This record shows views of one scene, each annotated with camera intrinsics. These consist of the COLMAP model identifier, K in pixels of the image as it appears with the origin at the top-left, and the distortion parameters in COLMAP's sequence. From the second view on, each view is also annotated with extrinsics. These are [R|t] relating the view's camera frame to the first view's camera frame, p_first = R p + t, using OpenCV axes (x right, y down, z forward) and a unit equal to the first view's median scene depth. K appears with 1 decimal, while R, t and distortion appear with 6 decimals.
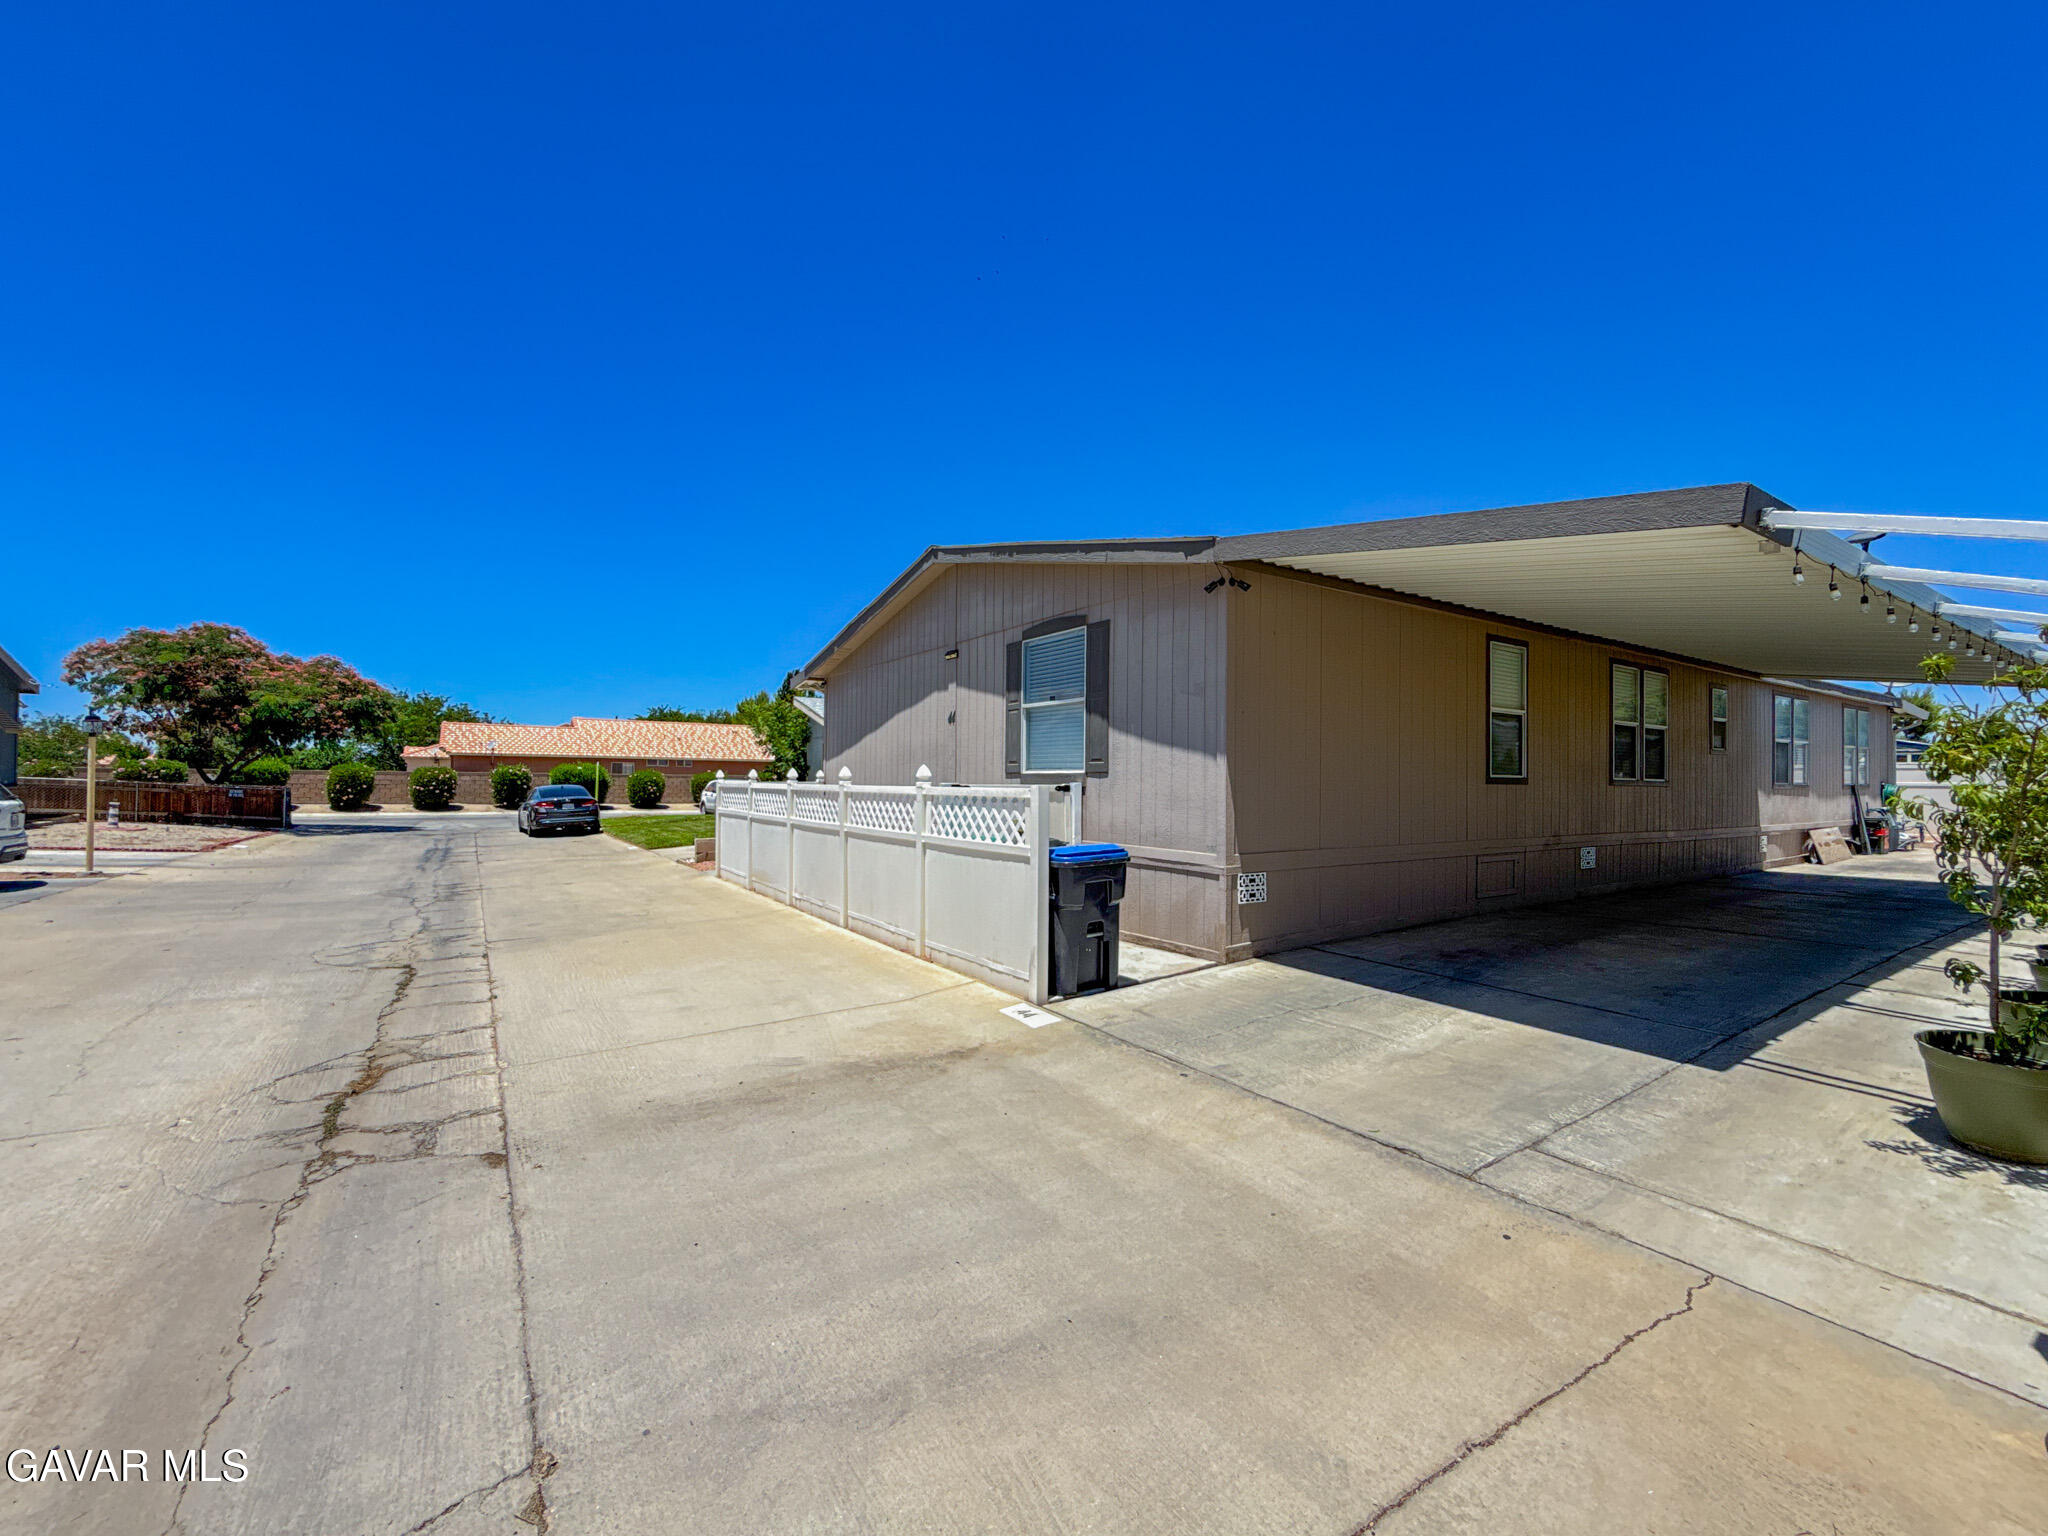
lens RADIAL K [[846.1, 0, 1024.0], [0, 846.1, 768.0], [0, 0, 1]] dist [0.001356, 0.000186]
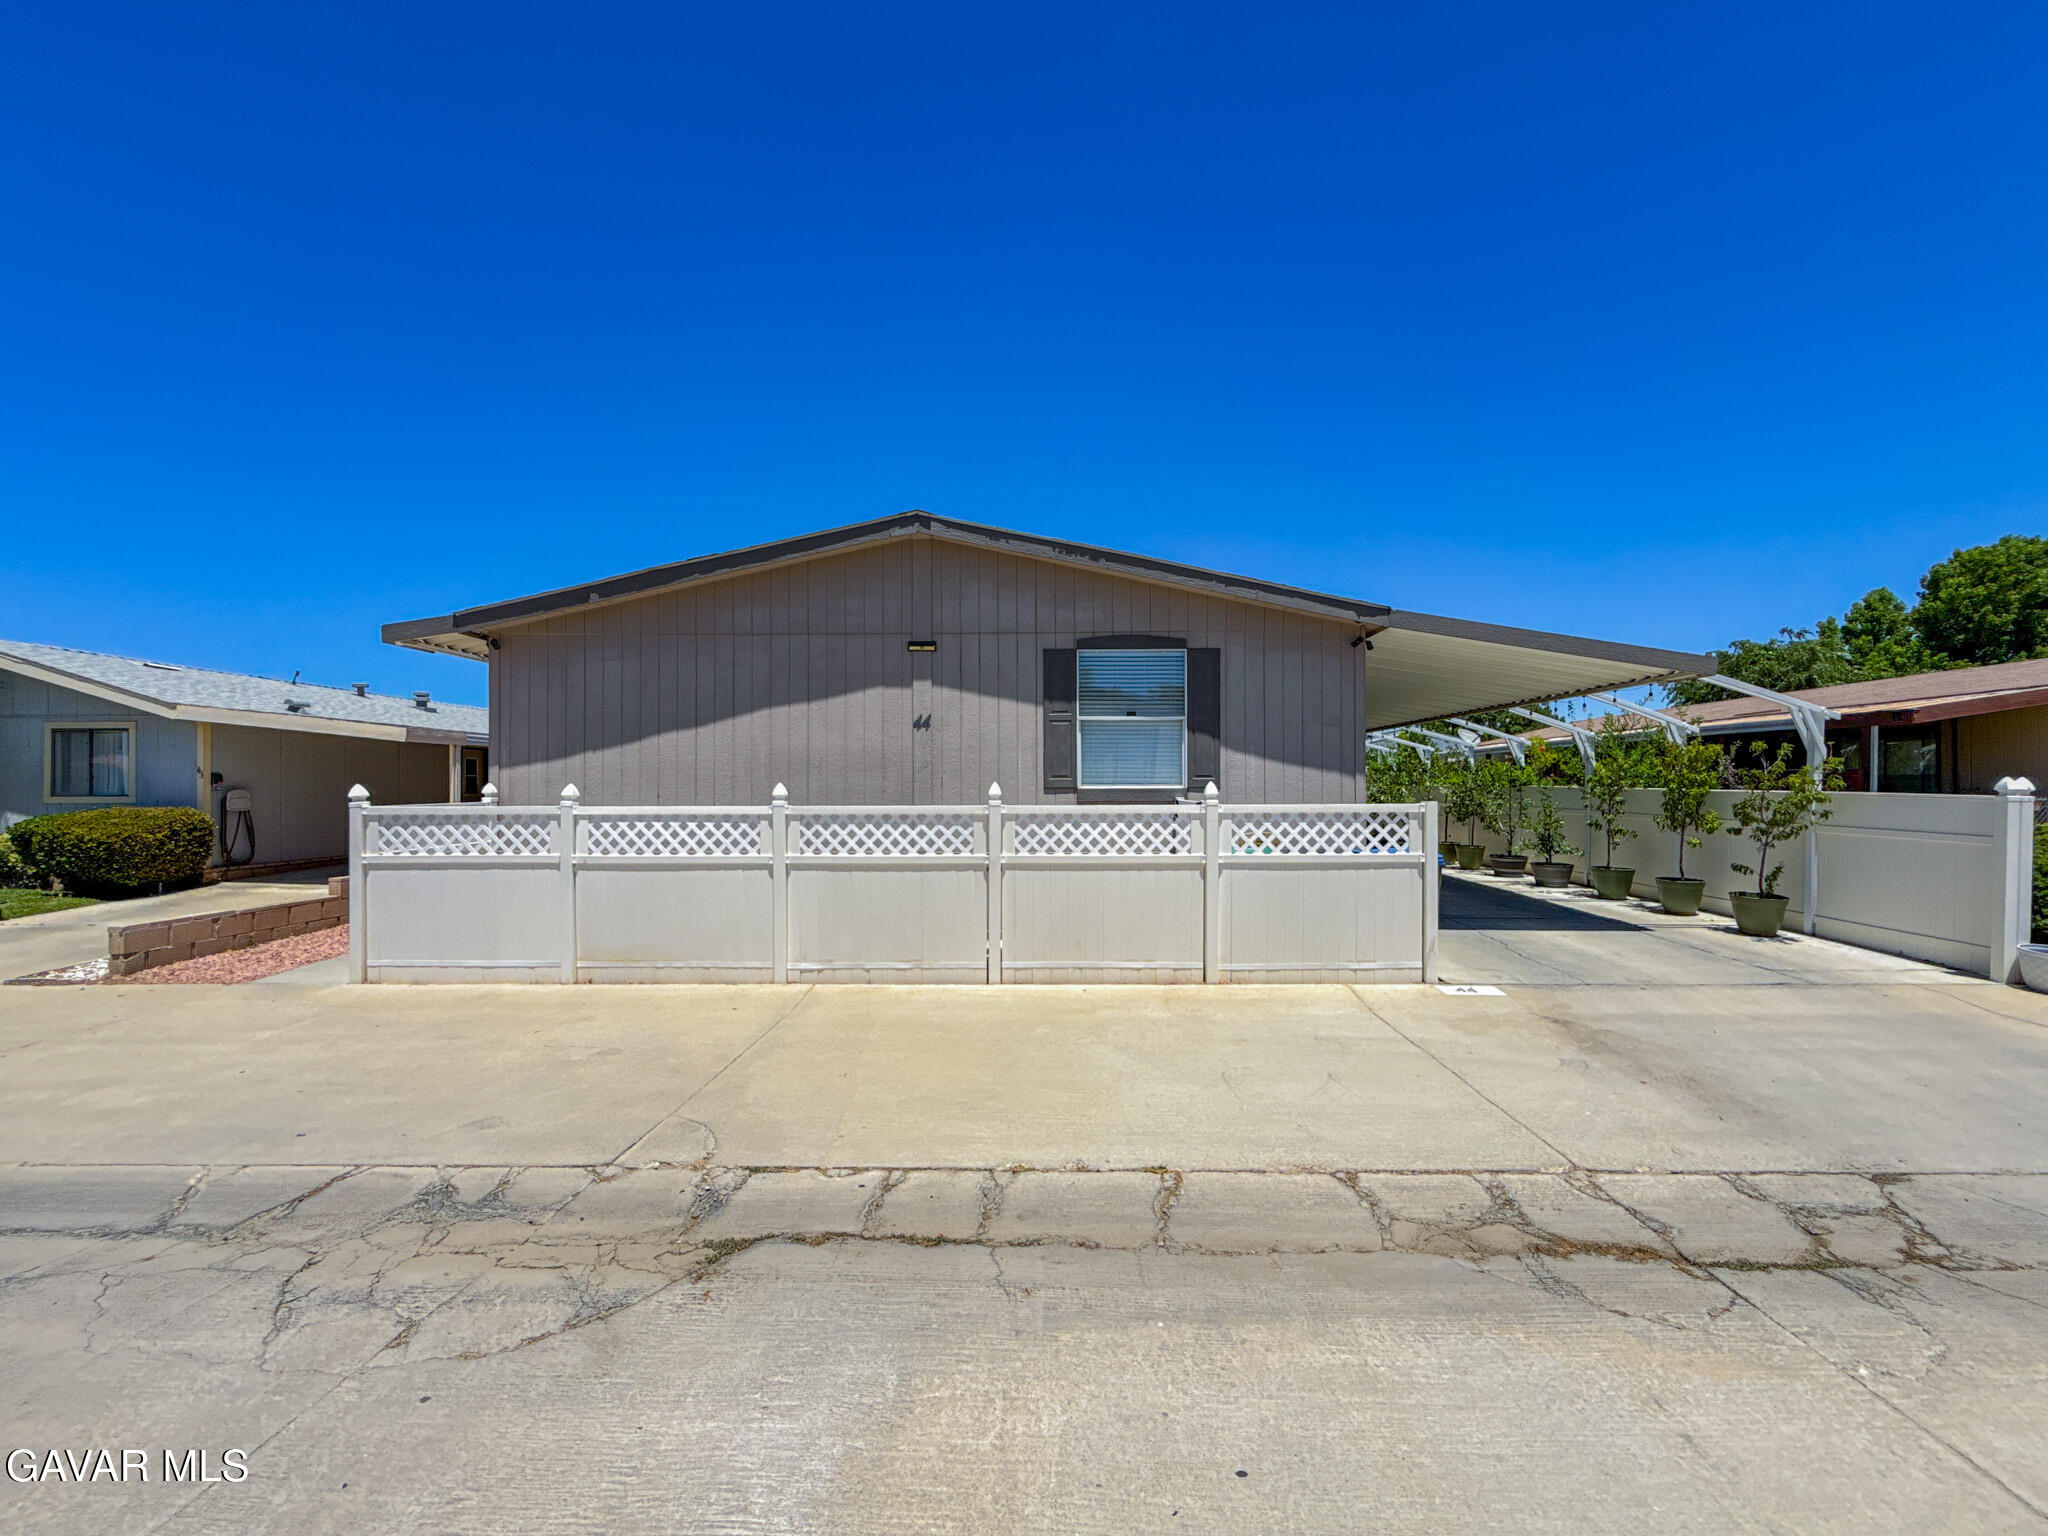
lens RADIAL K [[833.1, 0, 1033.8], [0, 833.1, 785.0], [0, 0, 1]] dist [-0.000657, 0.000413]
pose [[0.567715, -0.005064, 0.823210, -0.967080], [-0.005638, 0.999934, 0.010039, -0.008090], [-0.823206, -0.010340, 0.567649, 0.610063]]
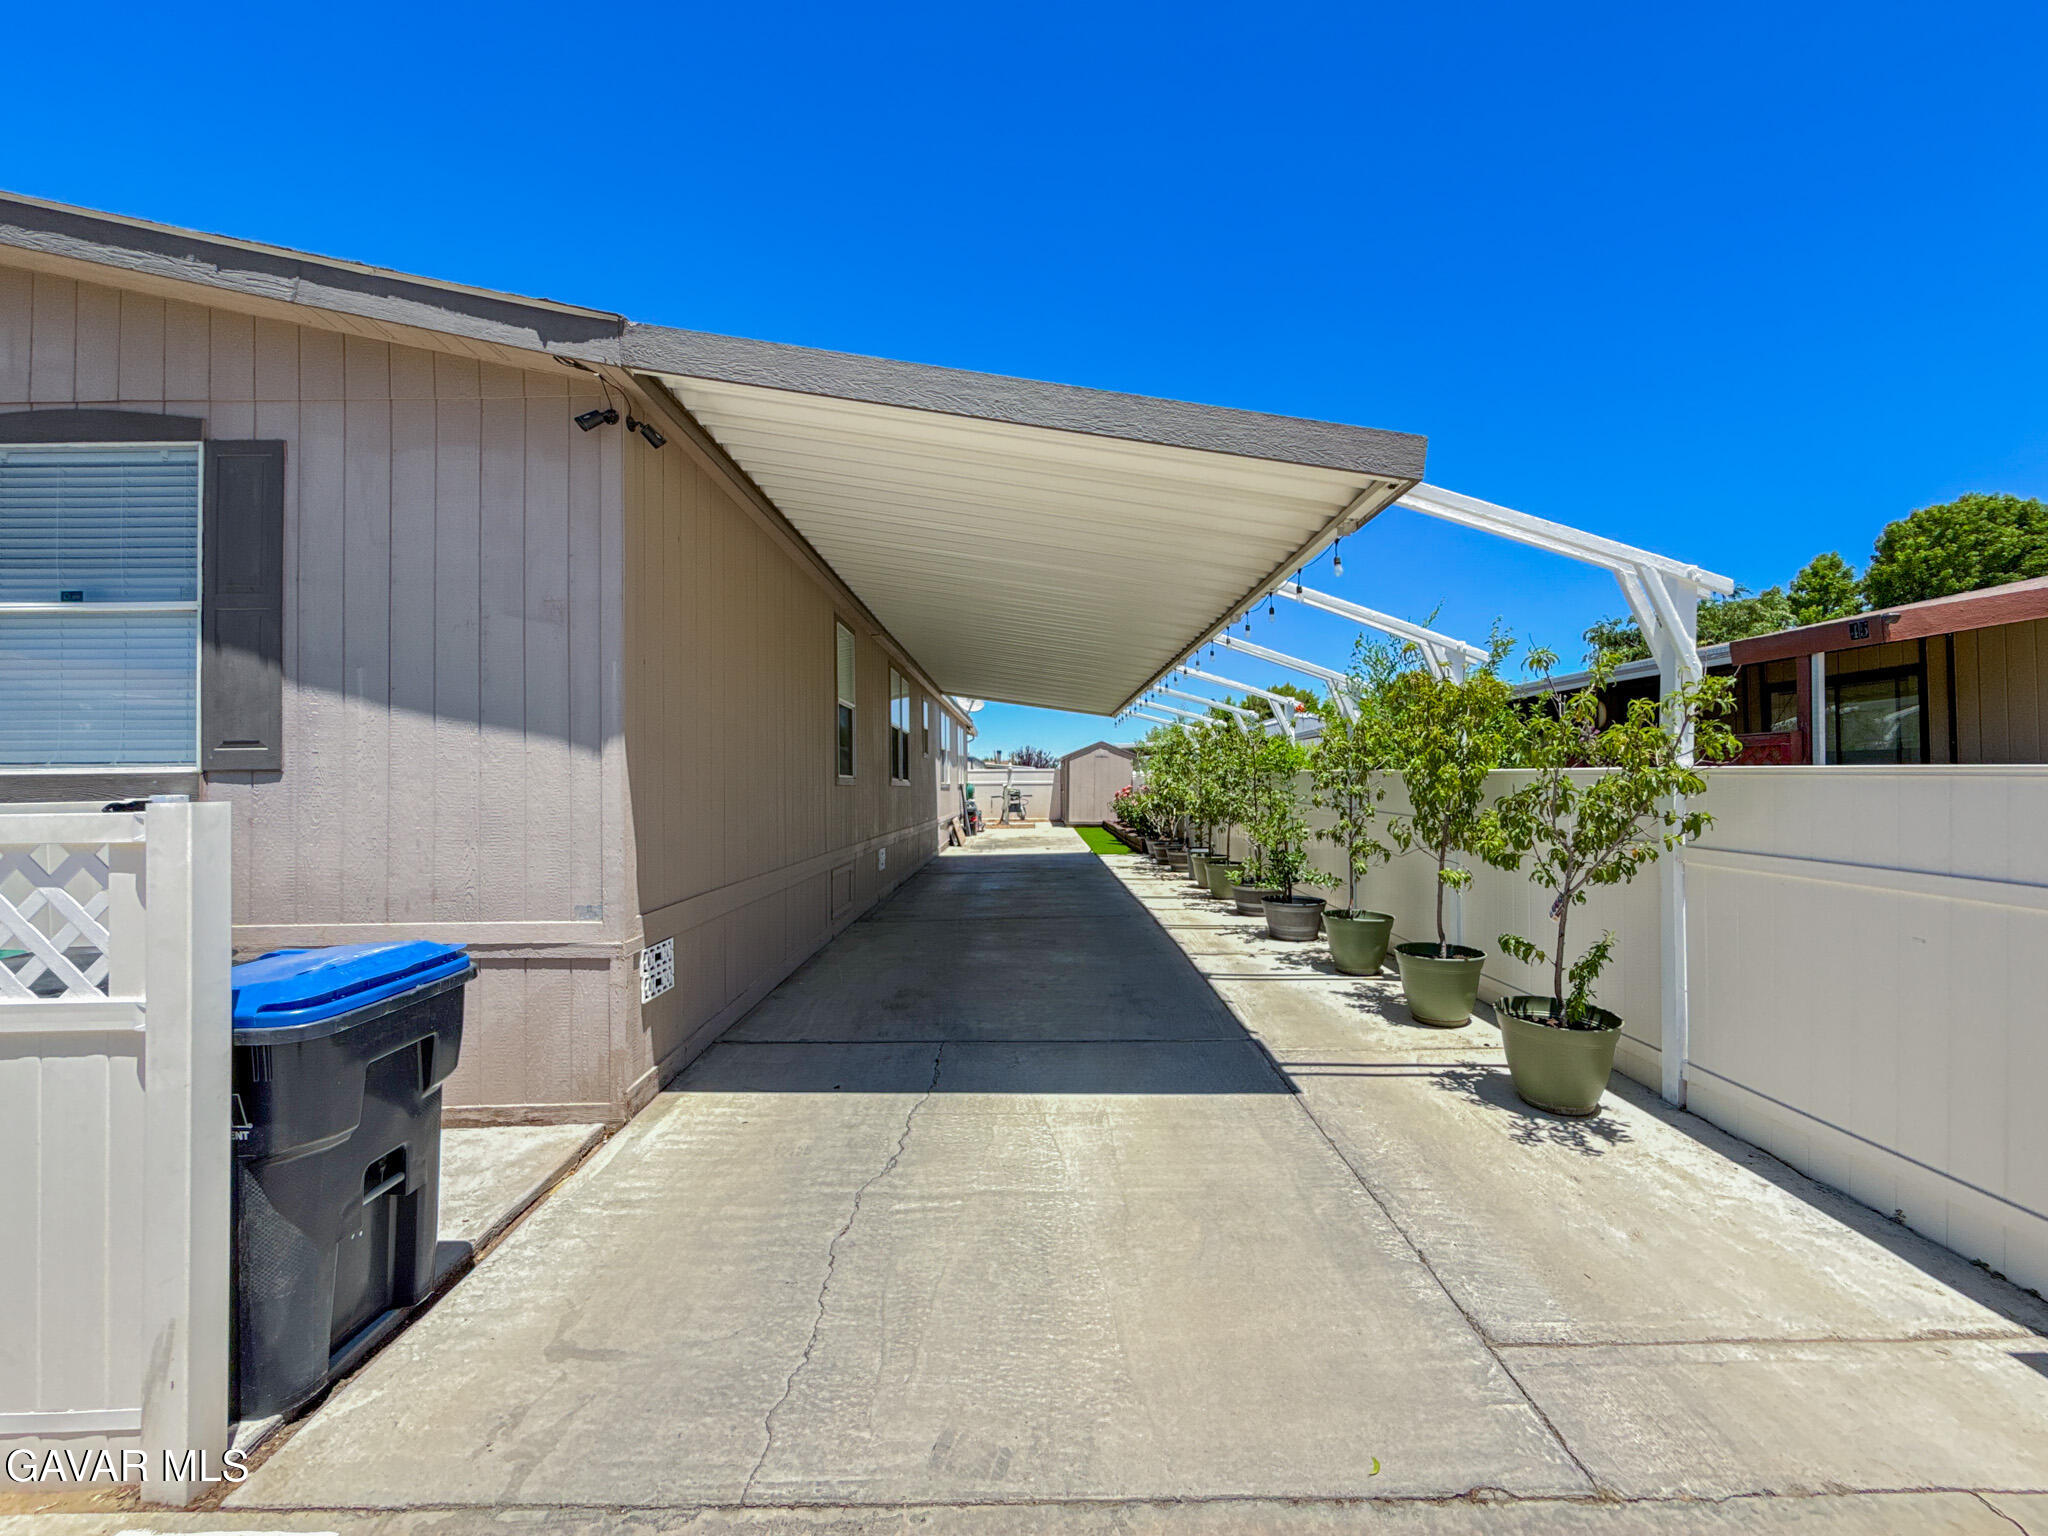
lens RADIAL K [[819.4, 0, 1027.8], [0, 819.4, 770.3], [0, 0, 1]] dist [0.001537, 0.000137]
pose [[0.553036, 0.000938, 0.833157, -0.050071], [0.003660, 0.999987, -0.003555, 0.008228], [-0.833149, 0.005015, 0.553025, 0.433172]]
